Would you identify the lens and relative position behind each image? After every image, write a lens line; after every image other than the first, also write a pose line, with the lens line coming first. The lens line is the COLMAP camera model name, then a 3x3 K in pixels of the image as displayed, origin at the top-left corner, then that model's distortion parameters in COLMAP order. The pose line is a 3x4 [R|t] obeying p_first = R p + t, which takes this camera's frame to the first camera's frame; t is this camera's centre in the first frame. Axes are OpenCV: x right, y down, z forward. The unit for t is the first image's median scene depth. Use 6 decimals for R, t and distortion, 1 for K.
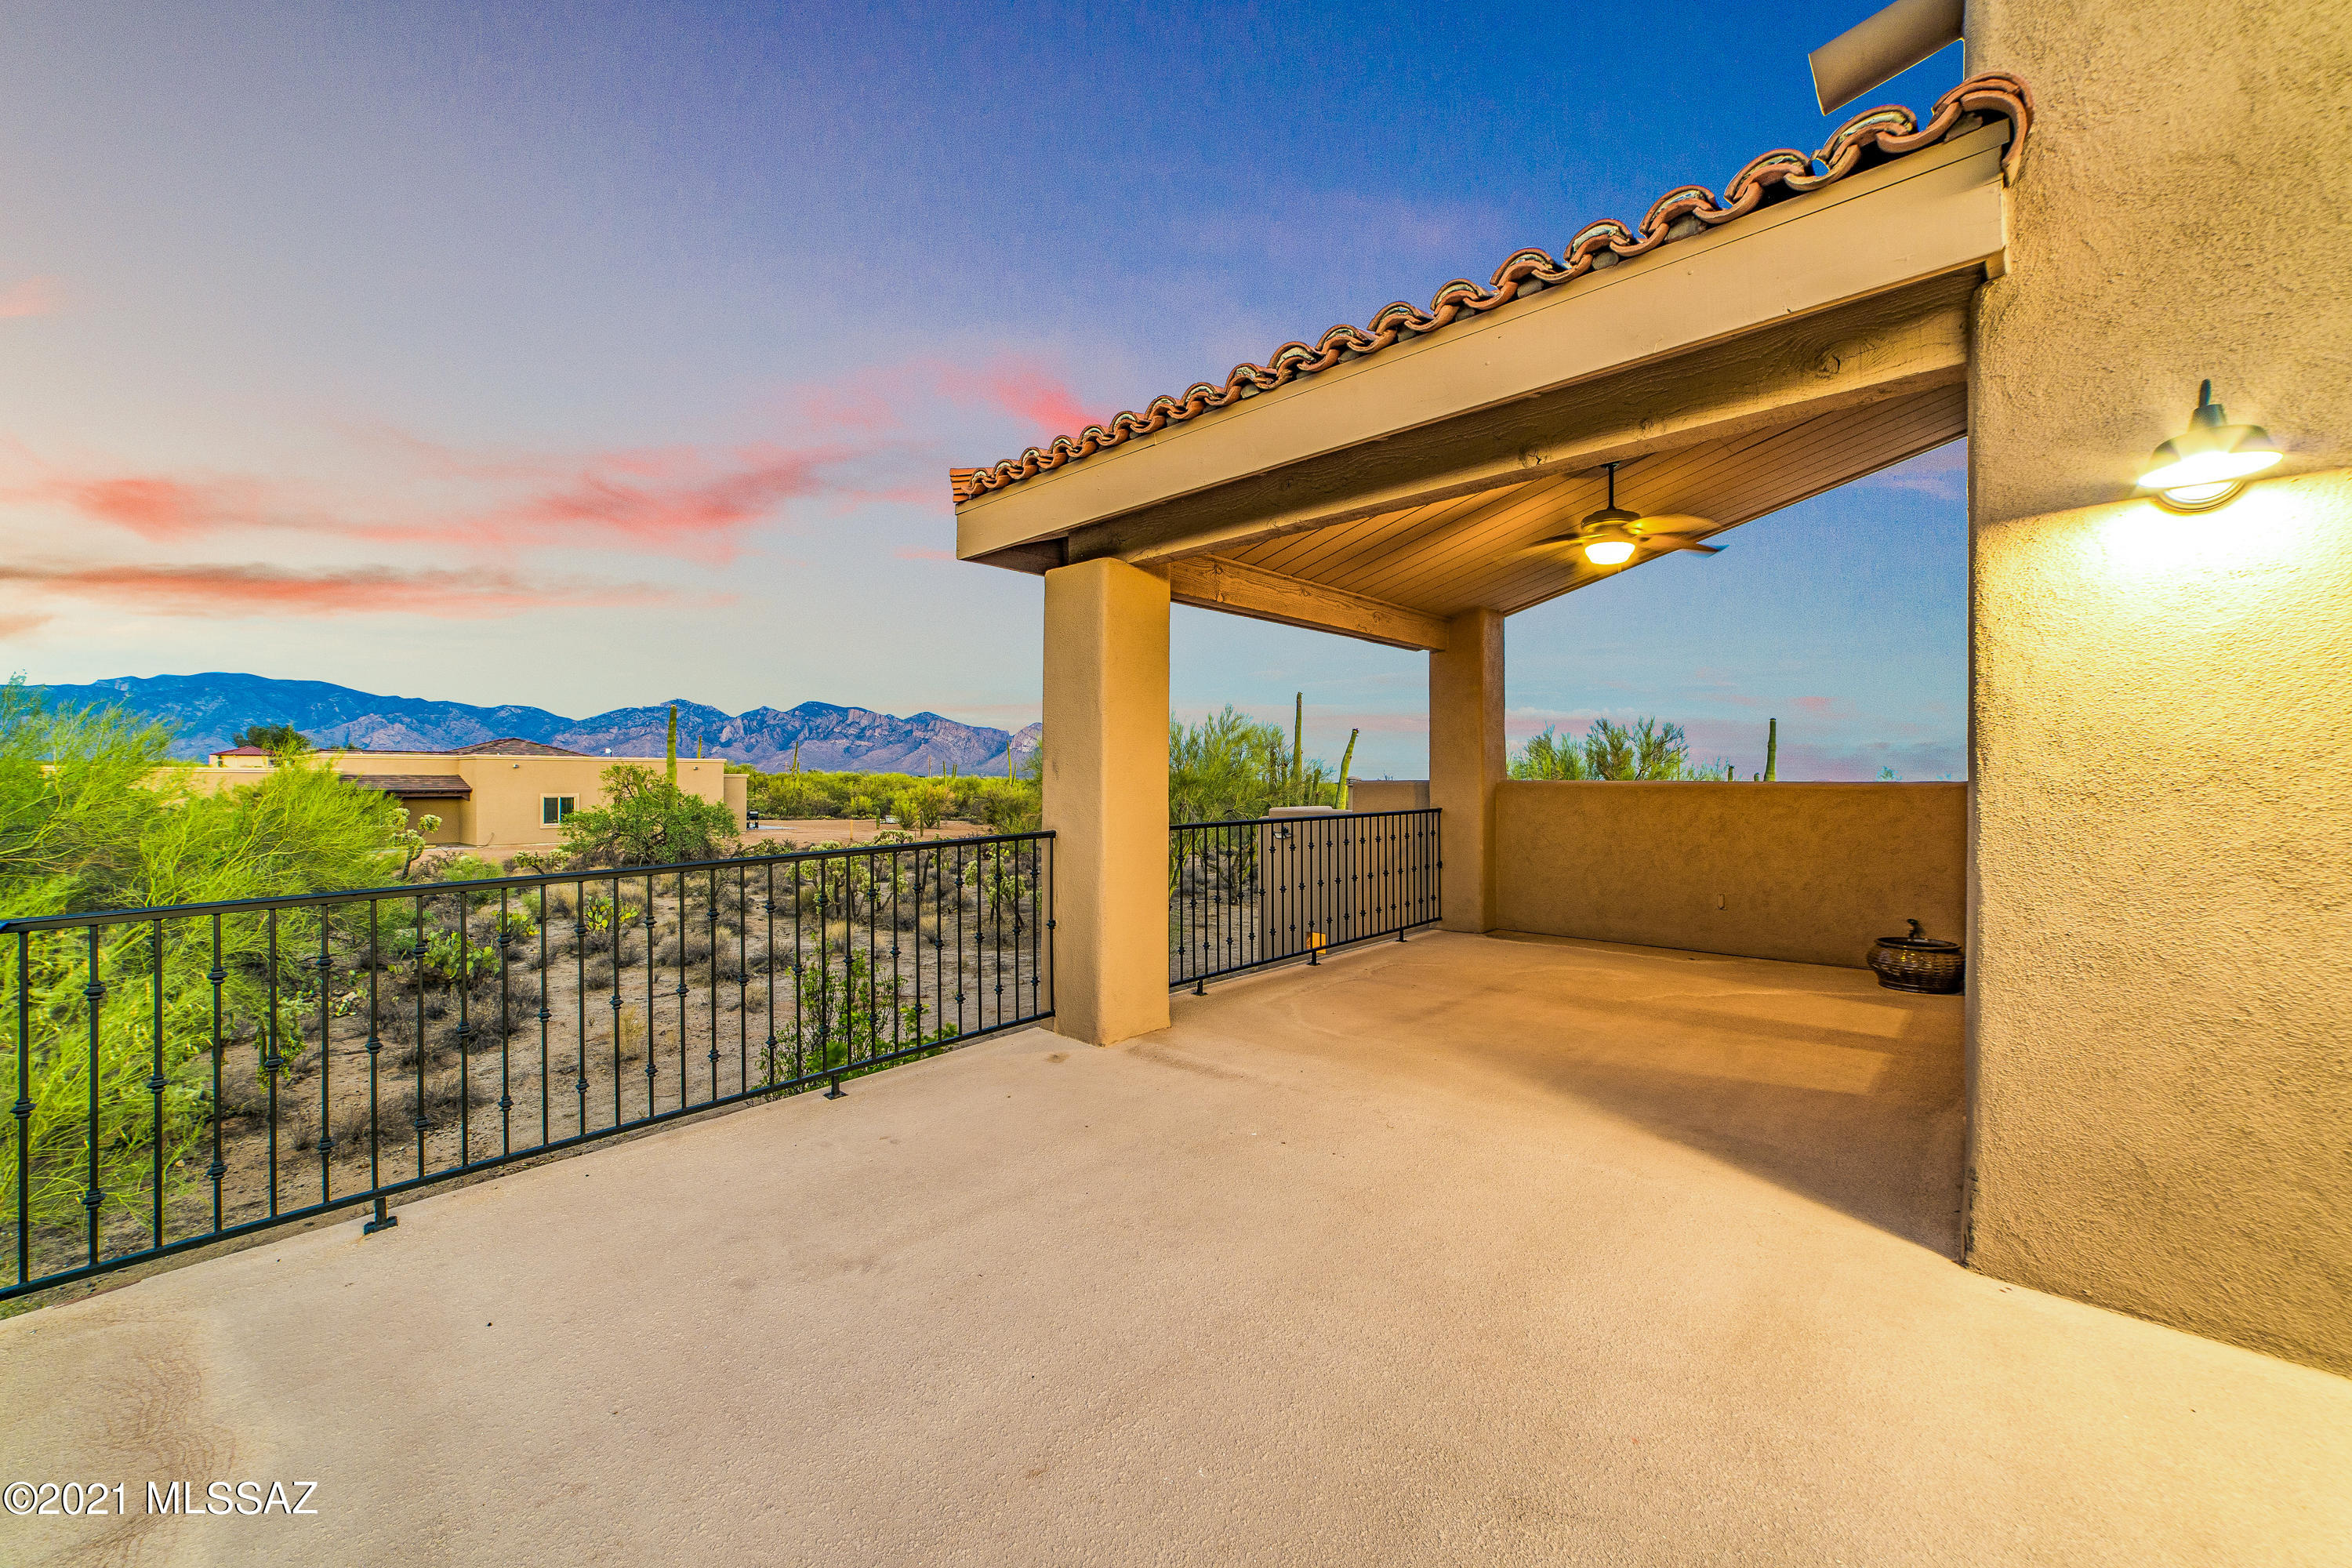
lens RADIAL K [[928.3, 0, 1166.6], [0, 928.3, 758.5], [0, 0, 1]] dist [0.001016, 0.000660]
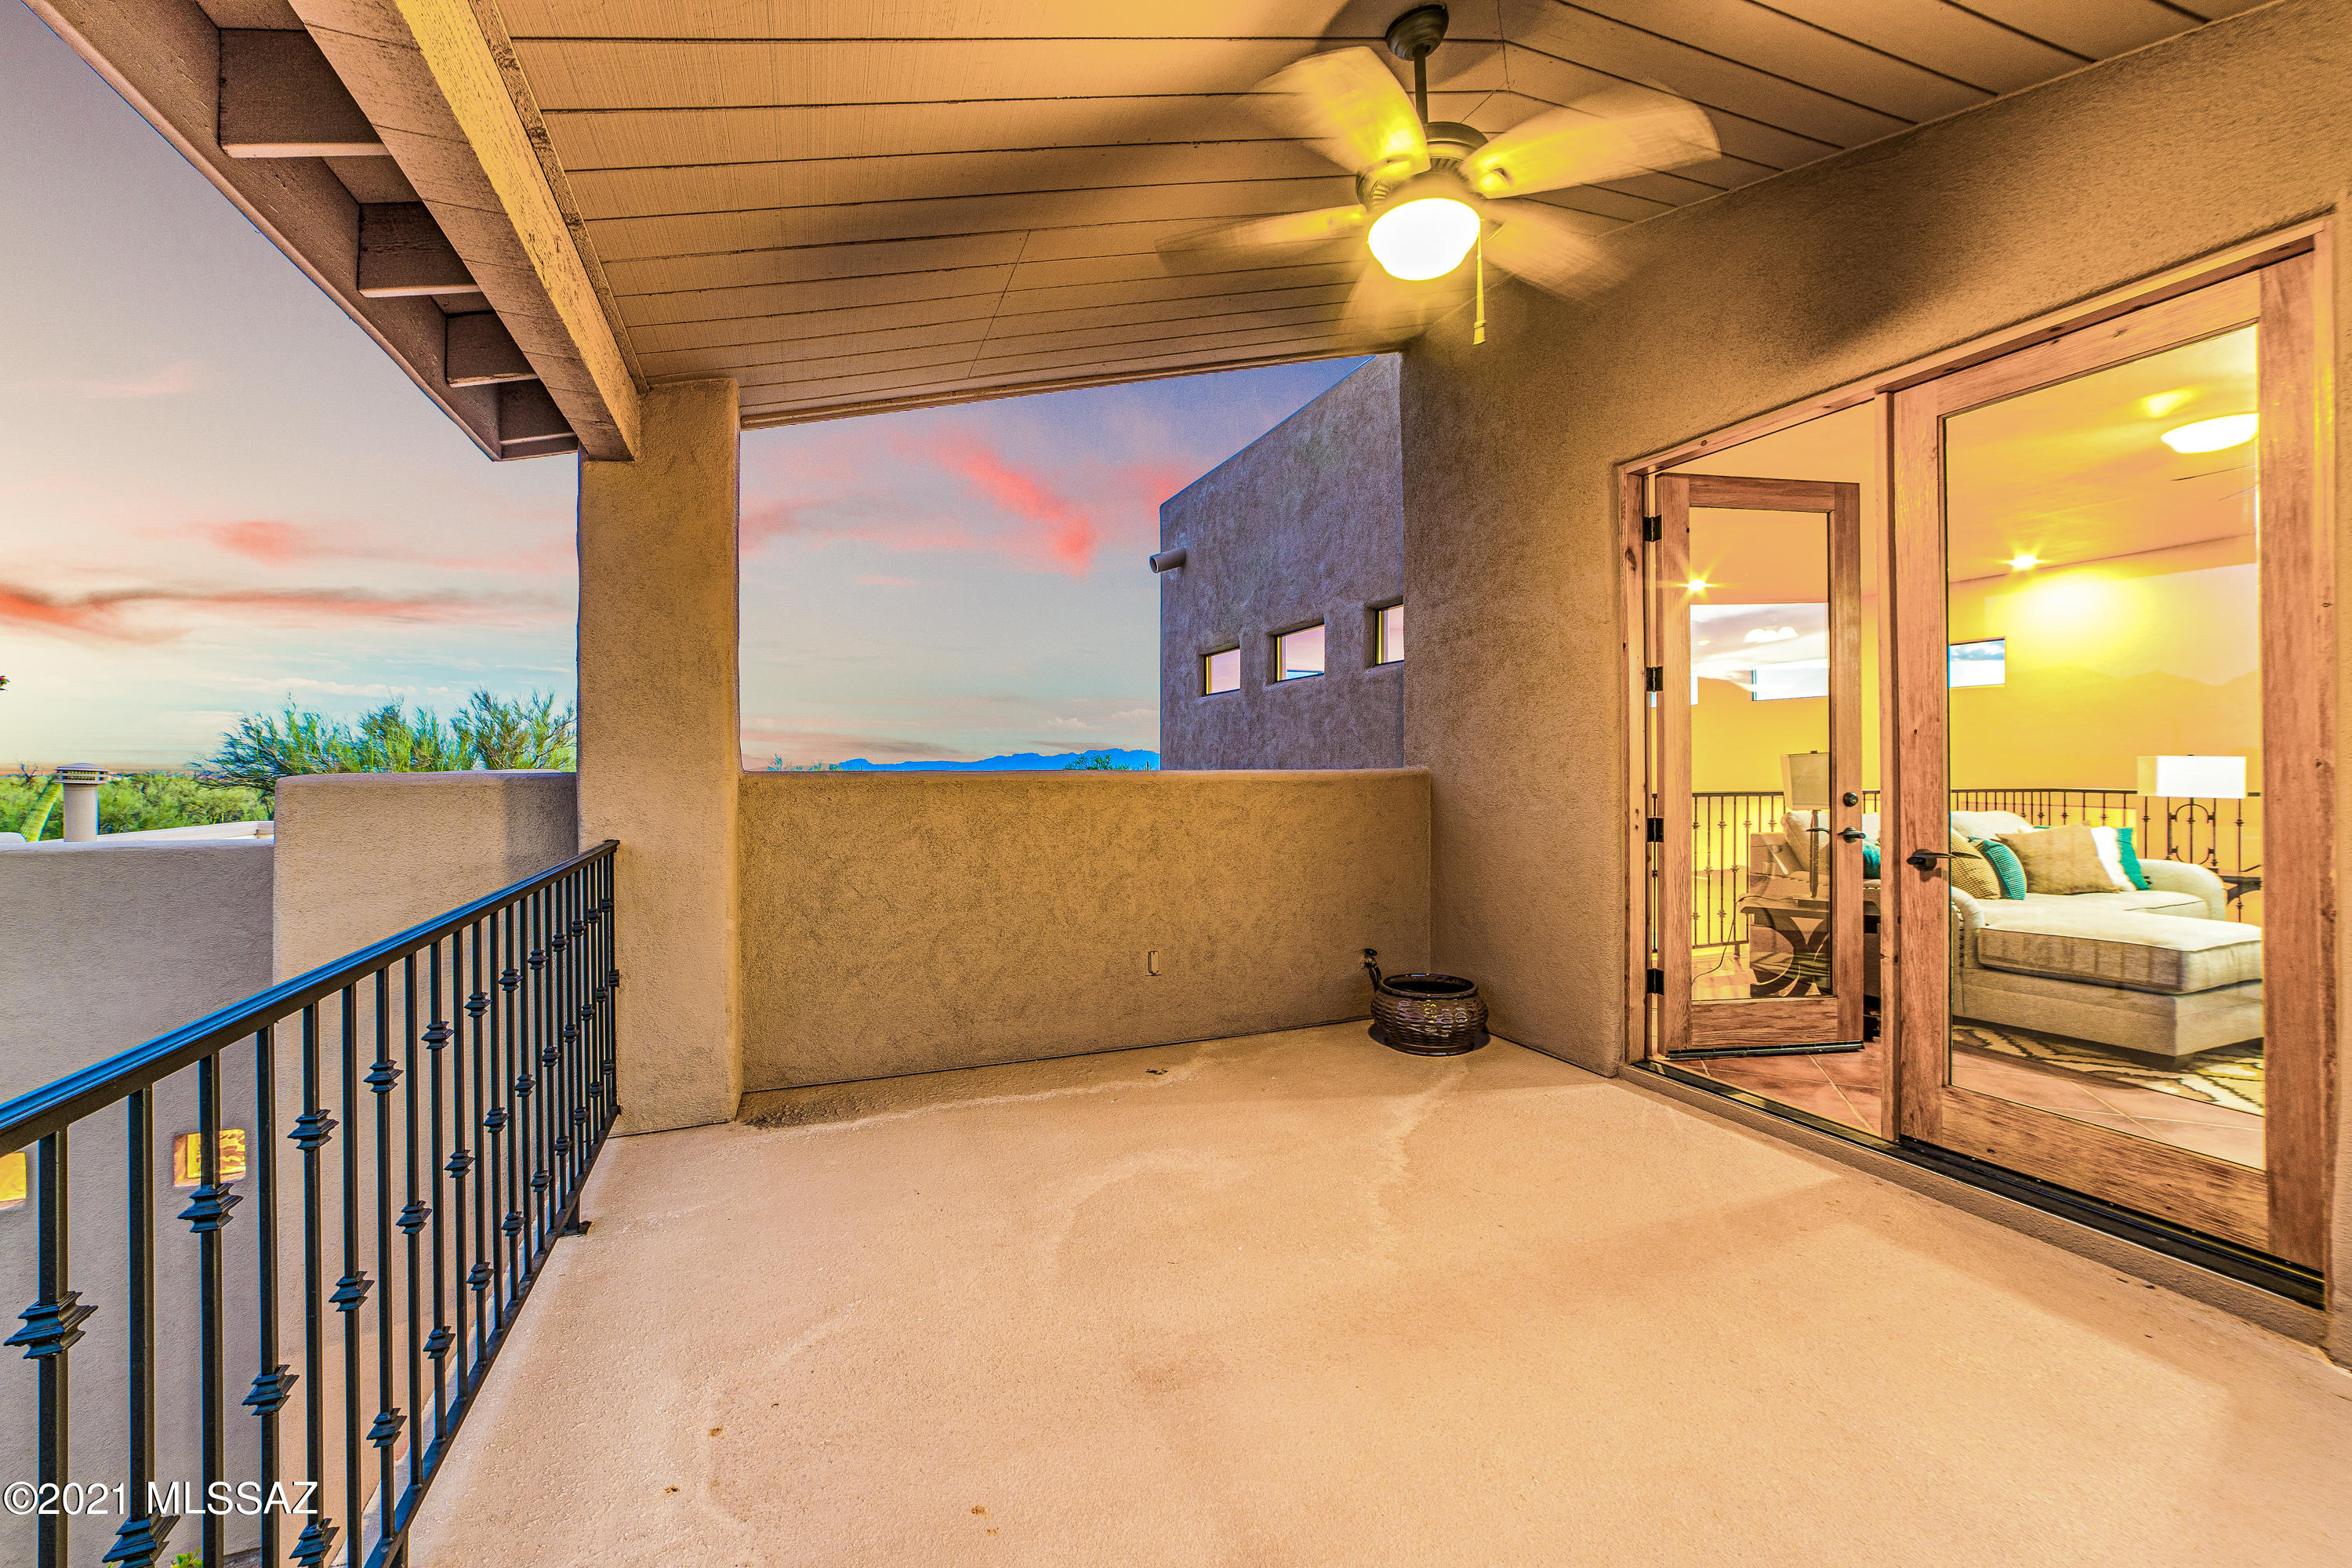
lens RADIAL K [[928.3, 0, 1166.6], [0, 928.3, 758.5], [0, 0, 1]] dist [0.001016, 0.000660]
pose [[0.414588, 0.005610, 0.909992, 0.027825], [-0.016503, 0.999863, 0.001355, 0.014724], [-0.909860, -0.015579, 0.414623, 0.711794]]
